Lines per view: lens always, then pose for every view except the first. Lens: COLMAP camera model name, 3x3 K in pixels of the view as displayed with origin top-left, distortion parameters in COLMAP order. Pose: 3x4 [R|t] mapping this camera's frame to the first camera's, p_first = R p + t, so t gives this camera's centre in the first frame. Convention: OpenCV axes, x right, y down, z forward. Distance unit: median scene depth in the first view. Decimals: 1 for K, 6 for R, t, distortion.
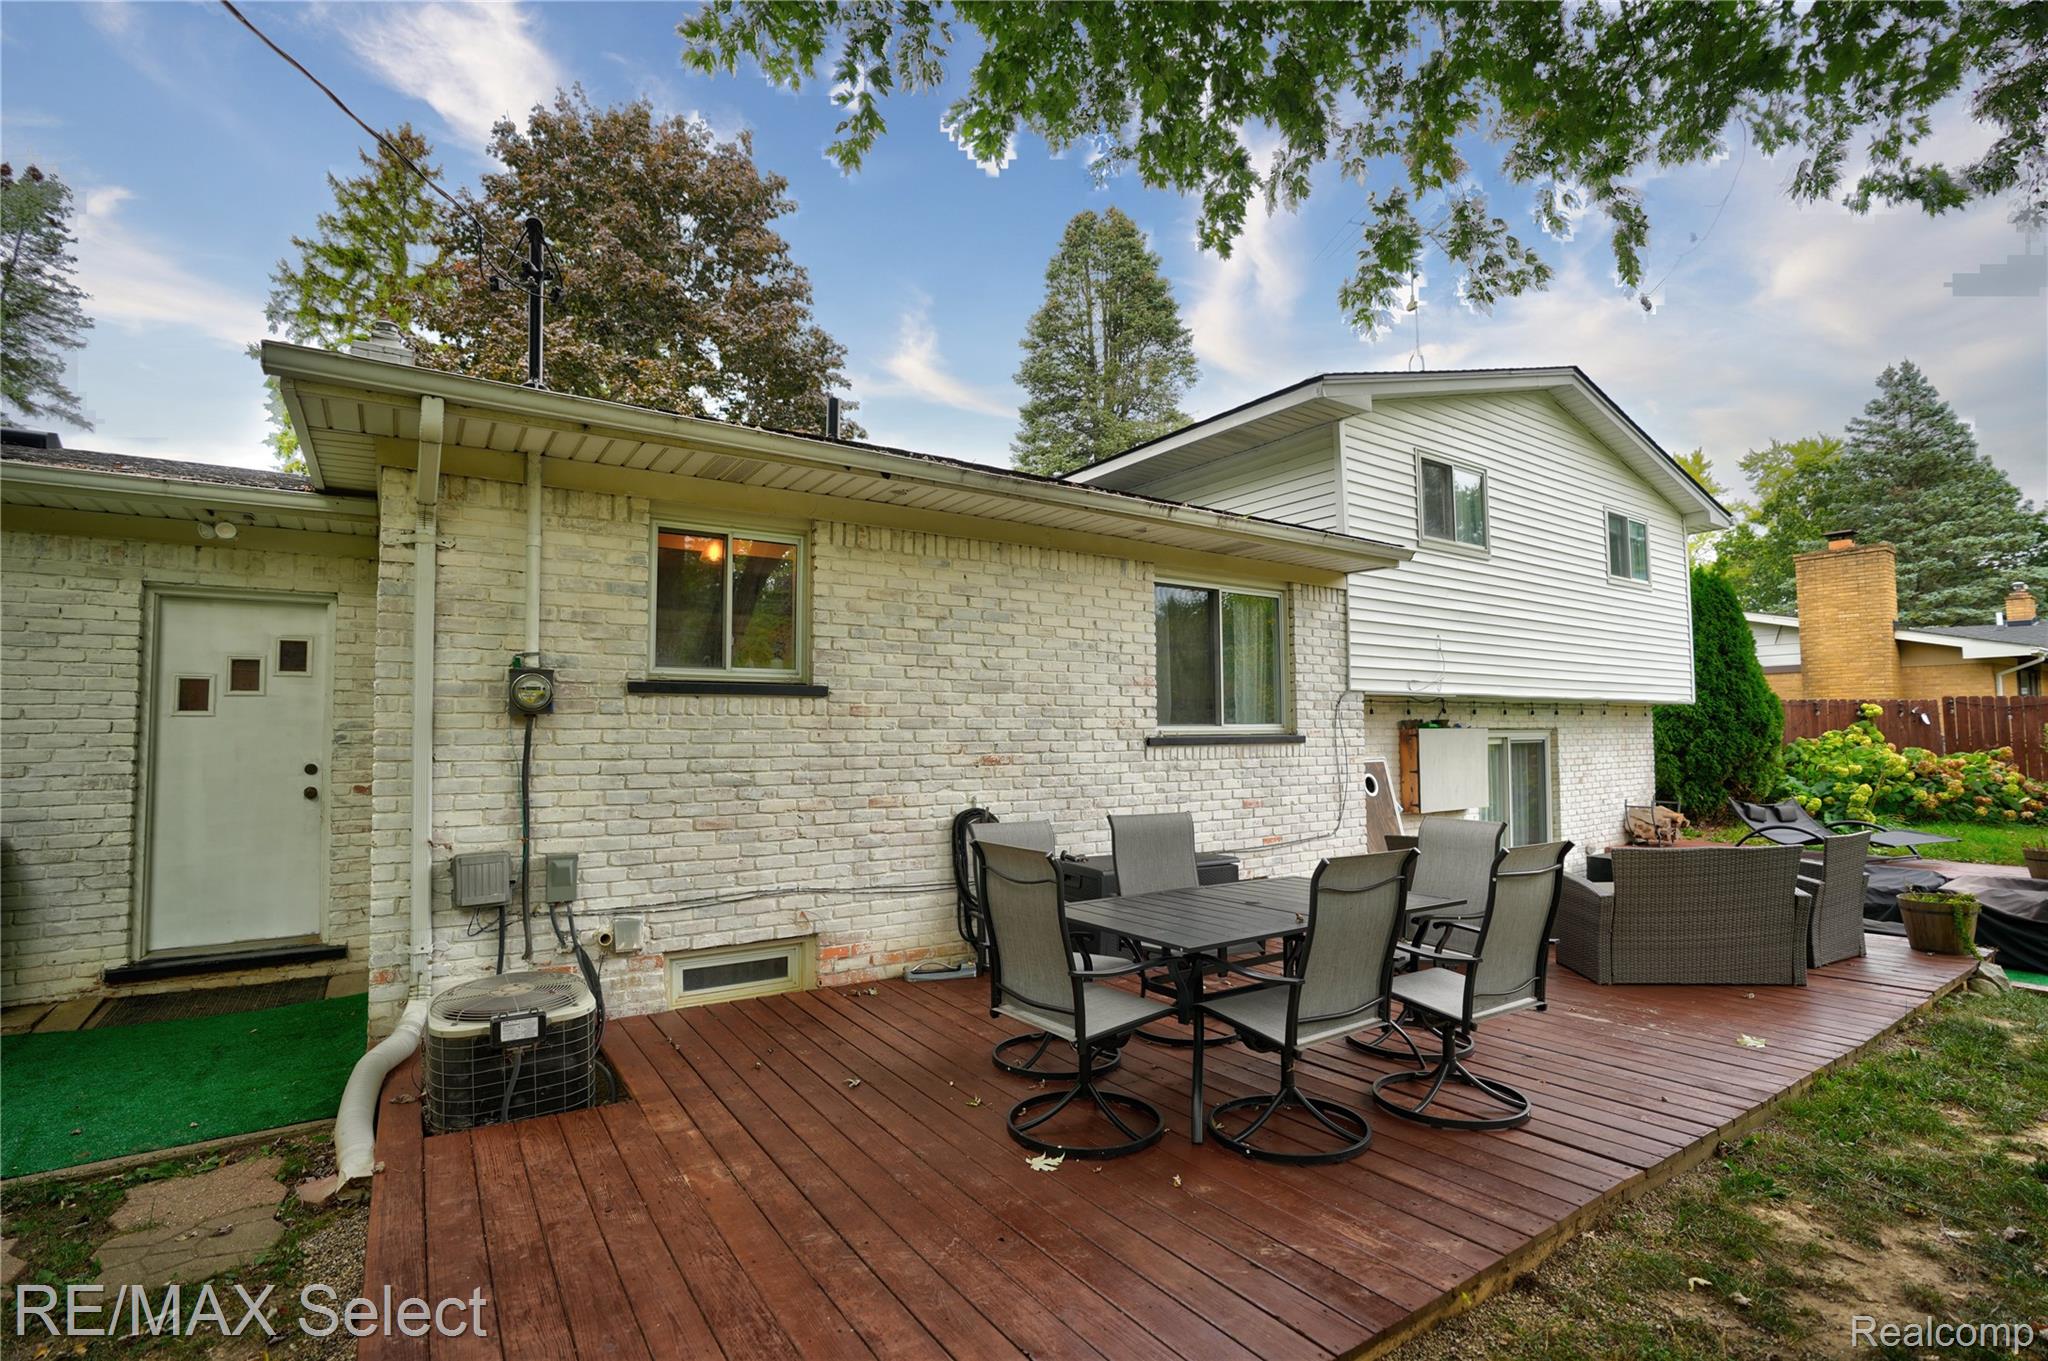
lens RADIAL K [[931.5, 0, 1026.0], [0, 931.5, 683.1], [0, 0, 1]] dist [-0.050276, 0.017480]
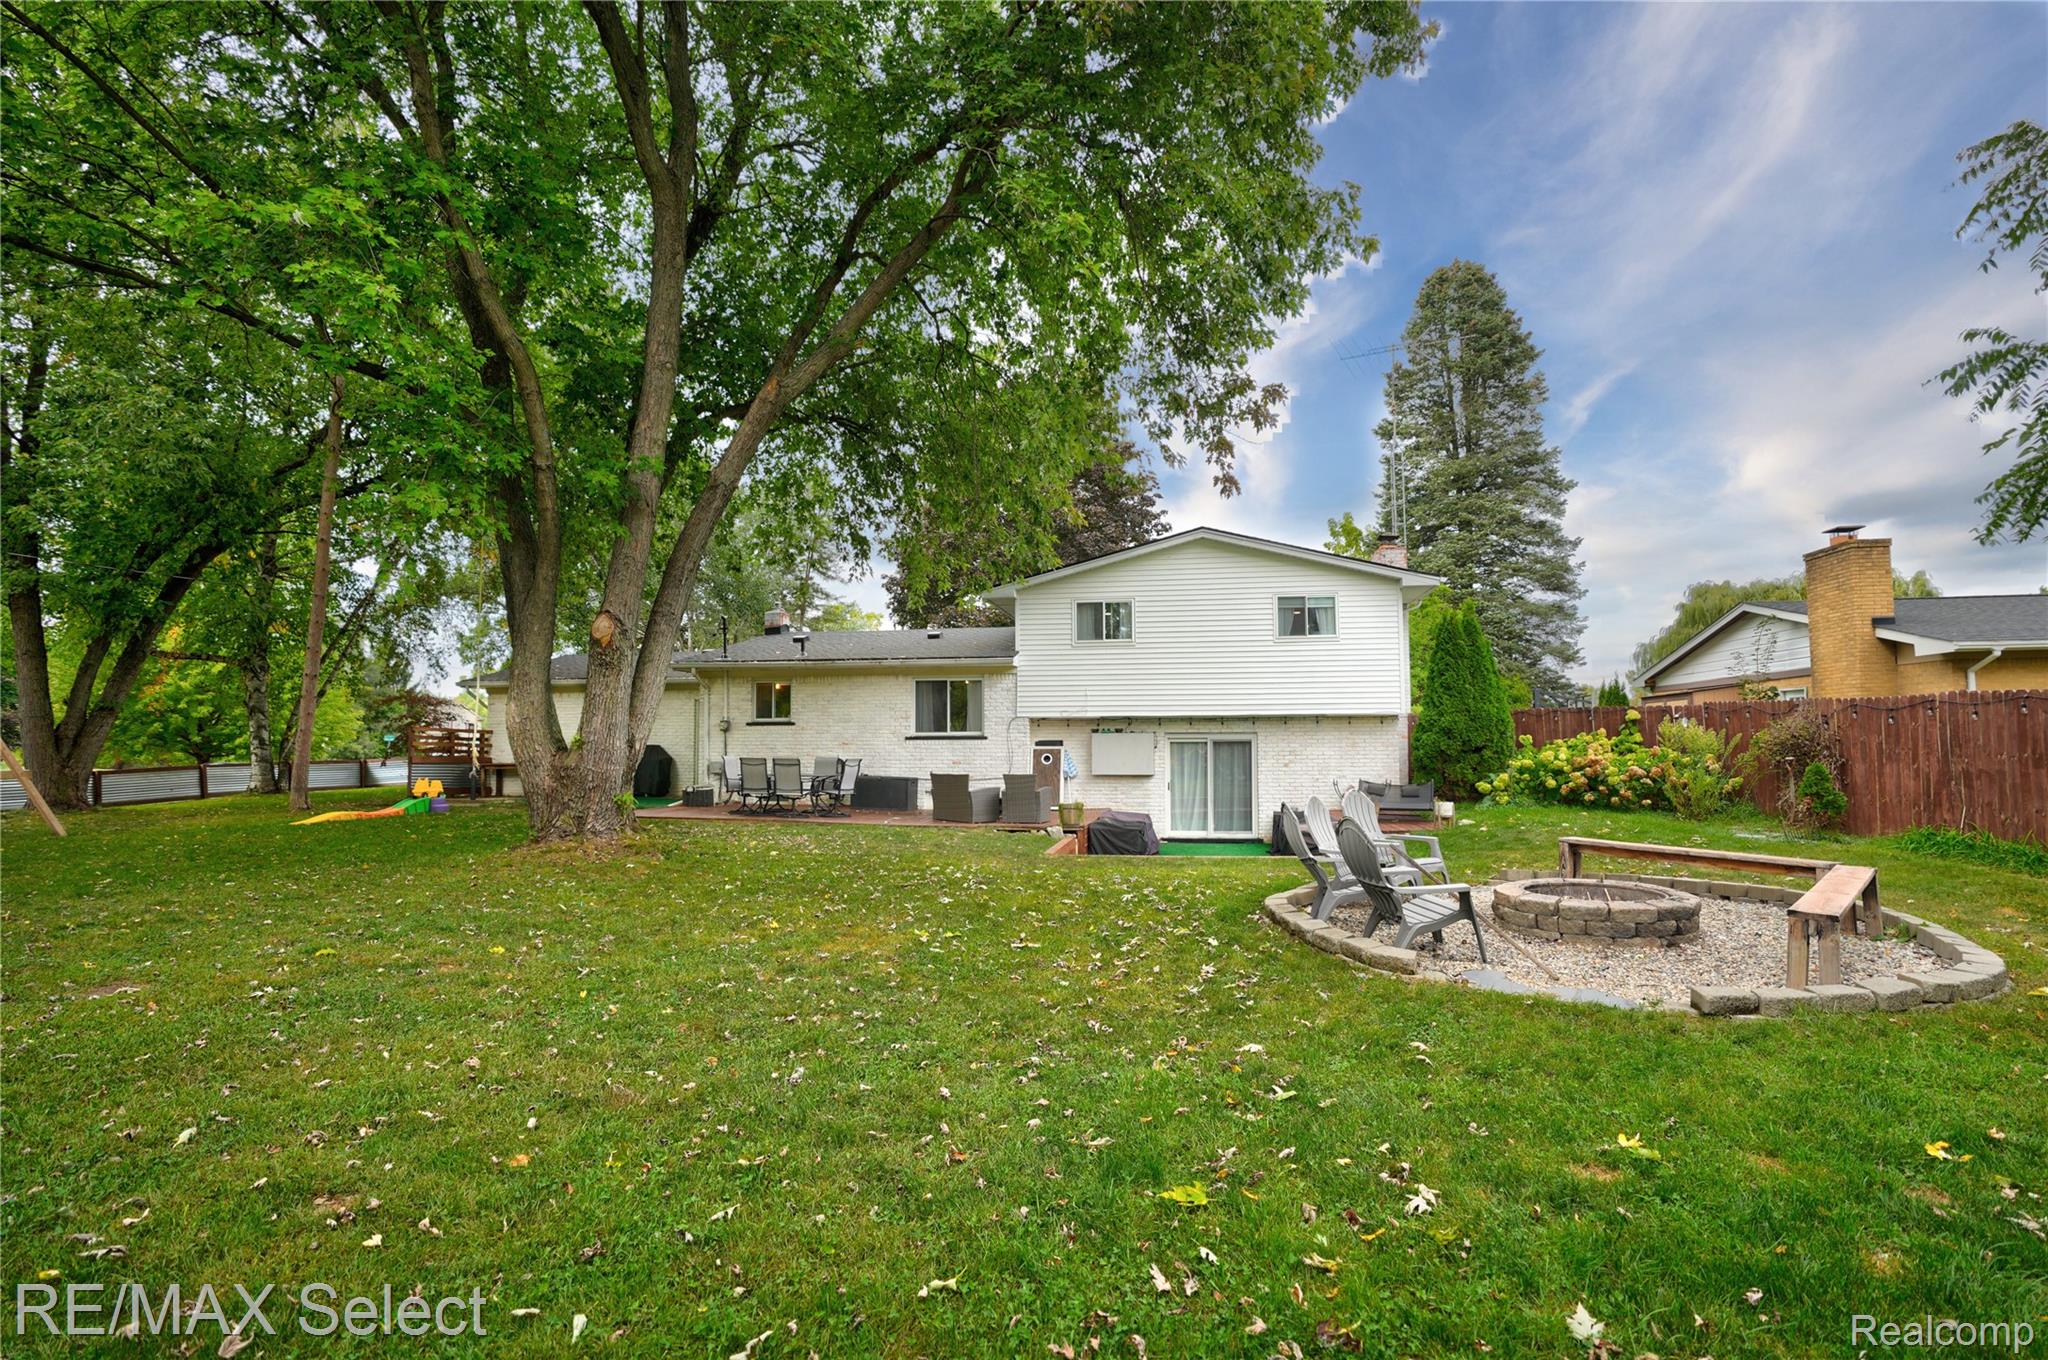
lens RADIAL K [[931.5, 0, 1039.7], [0, 931.5, 685.5], [0, 0, 1]] dist [-0.050276, 0.017480]
pose [[0.708624, -0.037510, -0.704589, 2.144171], [0.036606, 0.999196, -0.016379, -0.031645], [0.704637, -0.014185, 0.709427, -0.640498]]
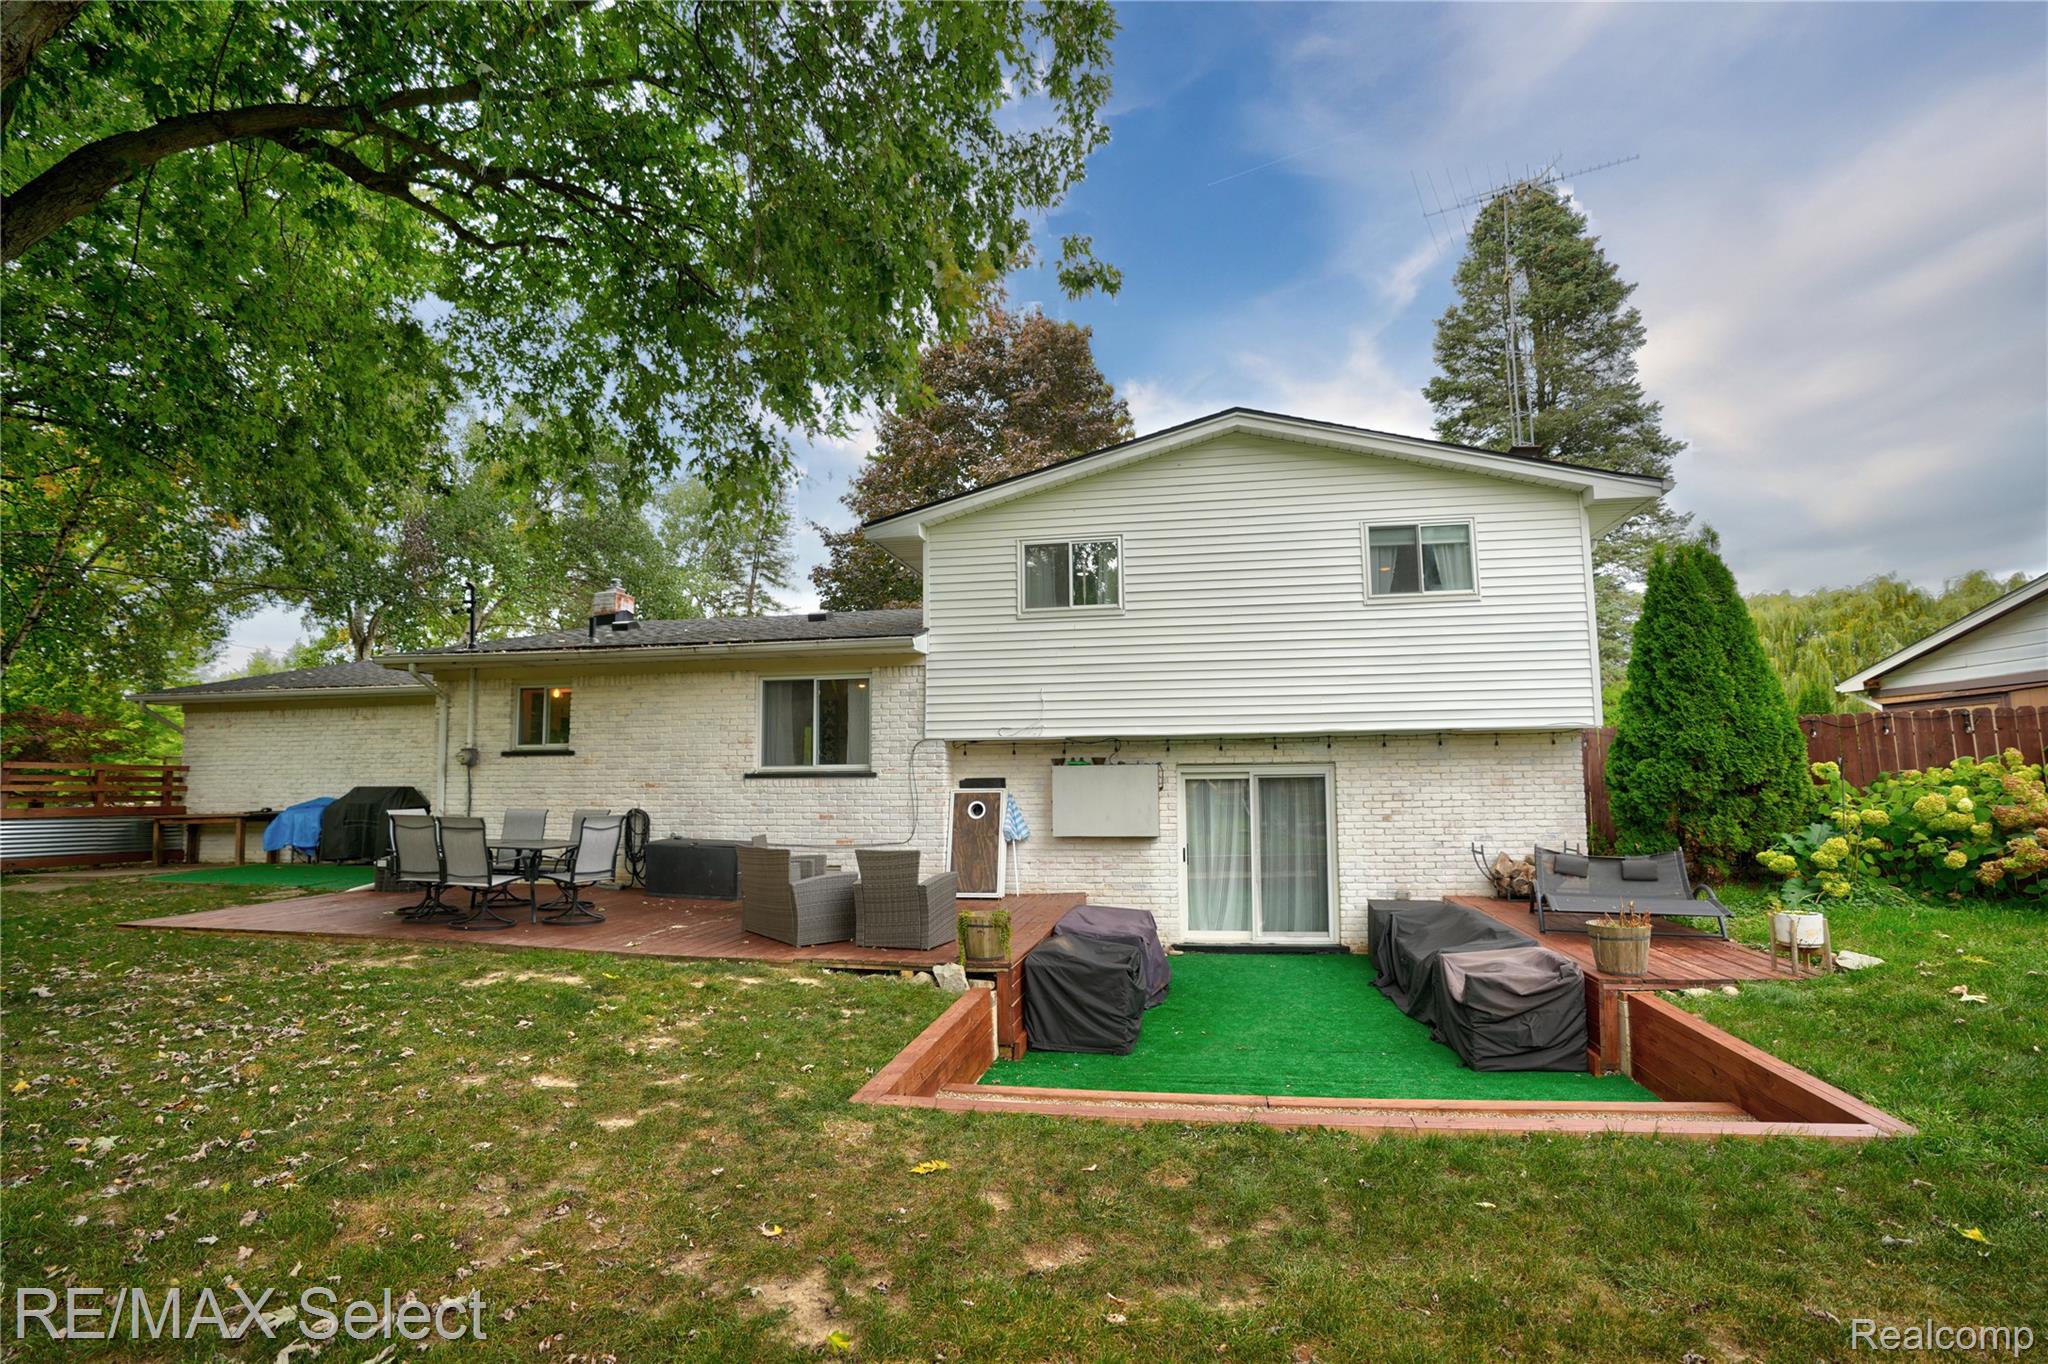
lens RADIAL K [[931.5, 0, 1035.7], [0, 931.5, 681.7], [0, 0, 1]] dist [-0.050276, 0.017480]
pose [[0.700686, -0.069444, -0.710082, 1.527928], [0.044734, 0.997570, -0.053418, 0.004569], [0.712066, 0.005665, 0.702090, 0.158420]]
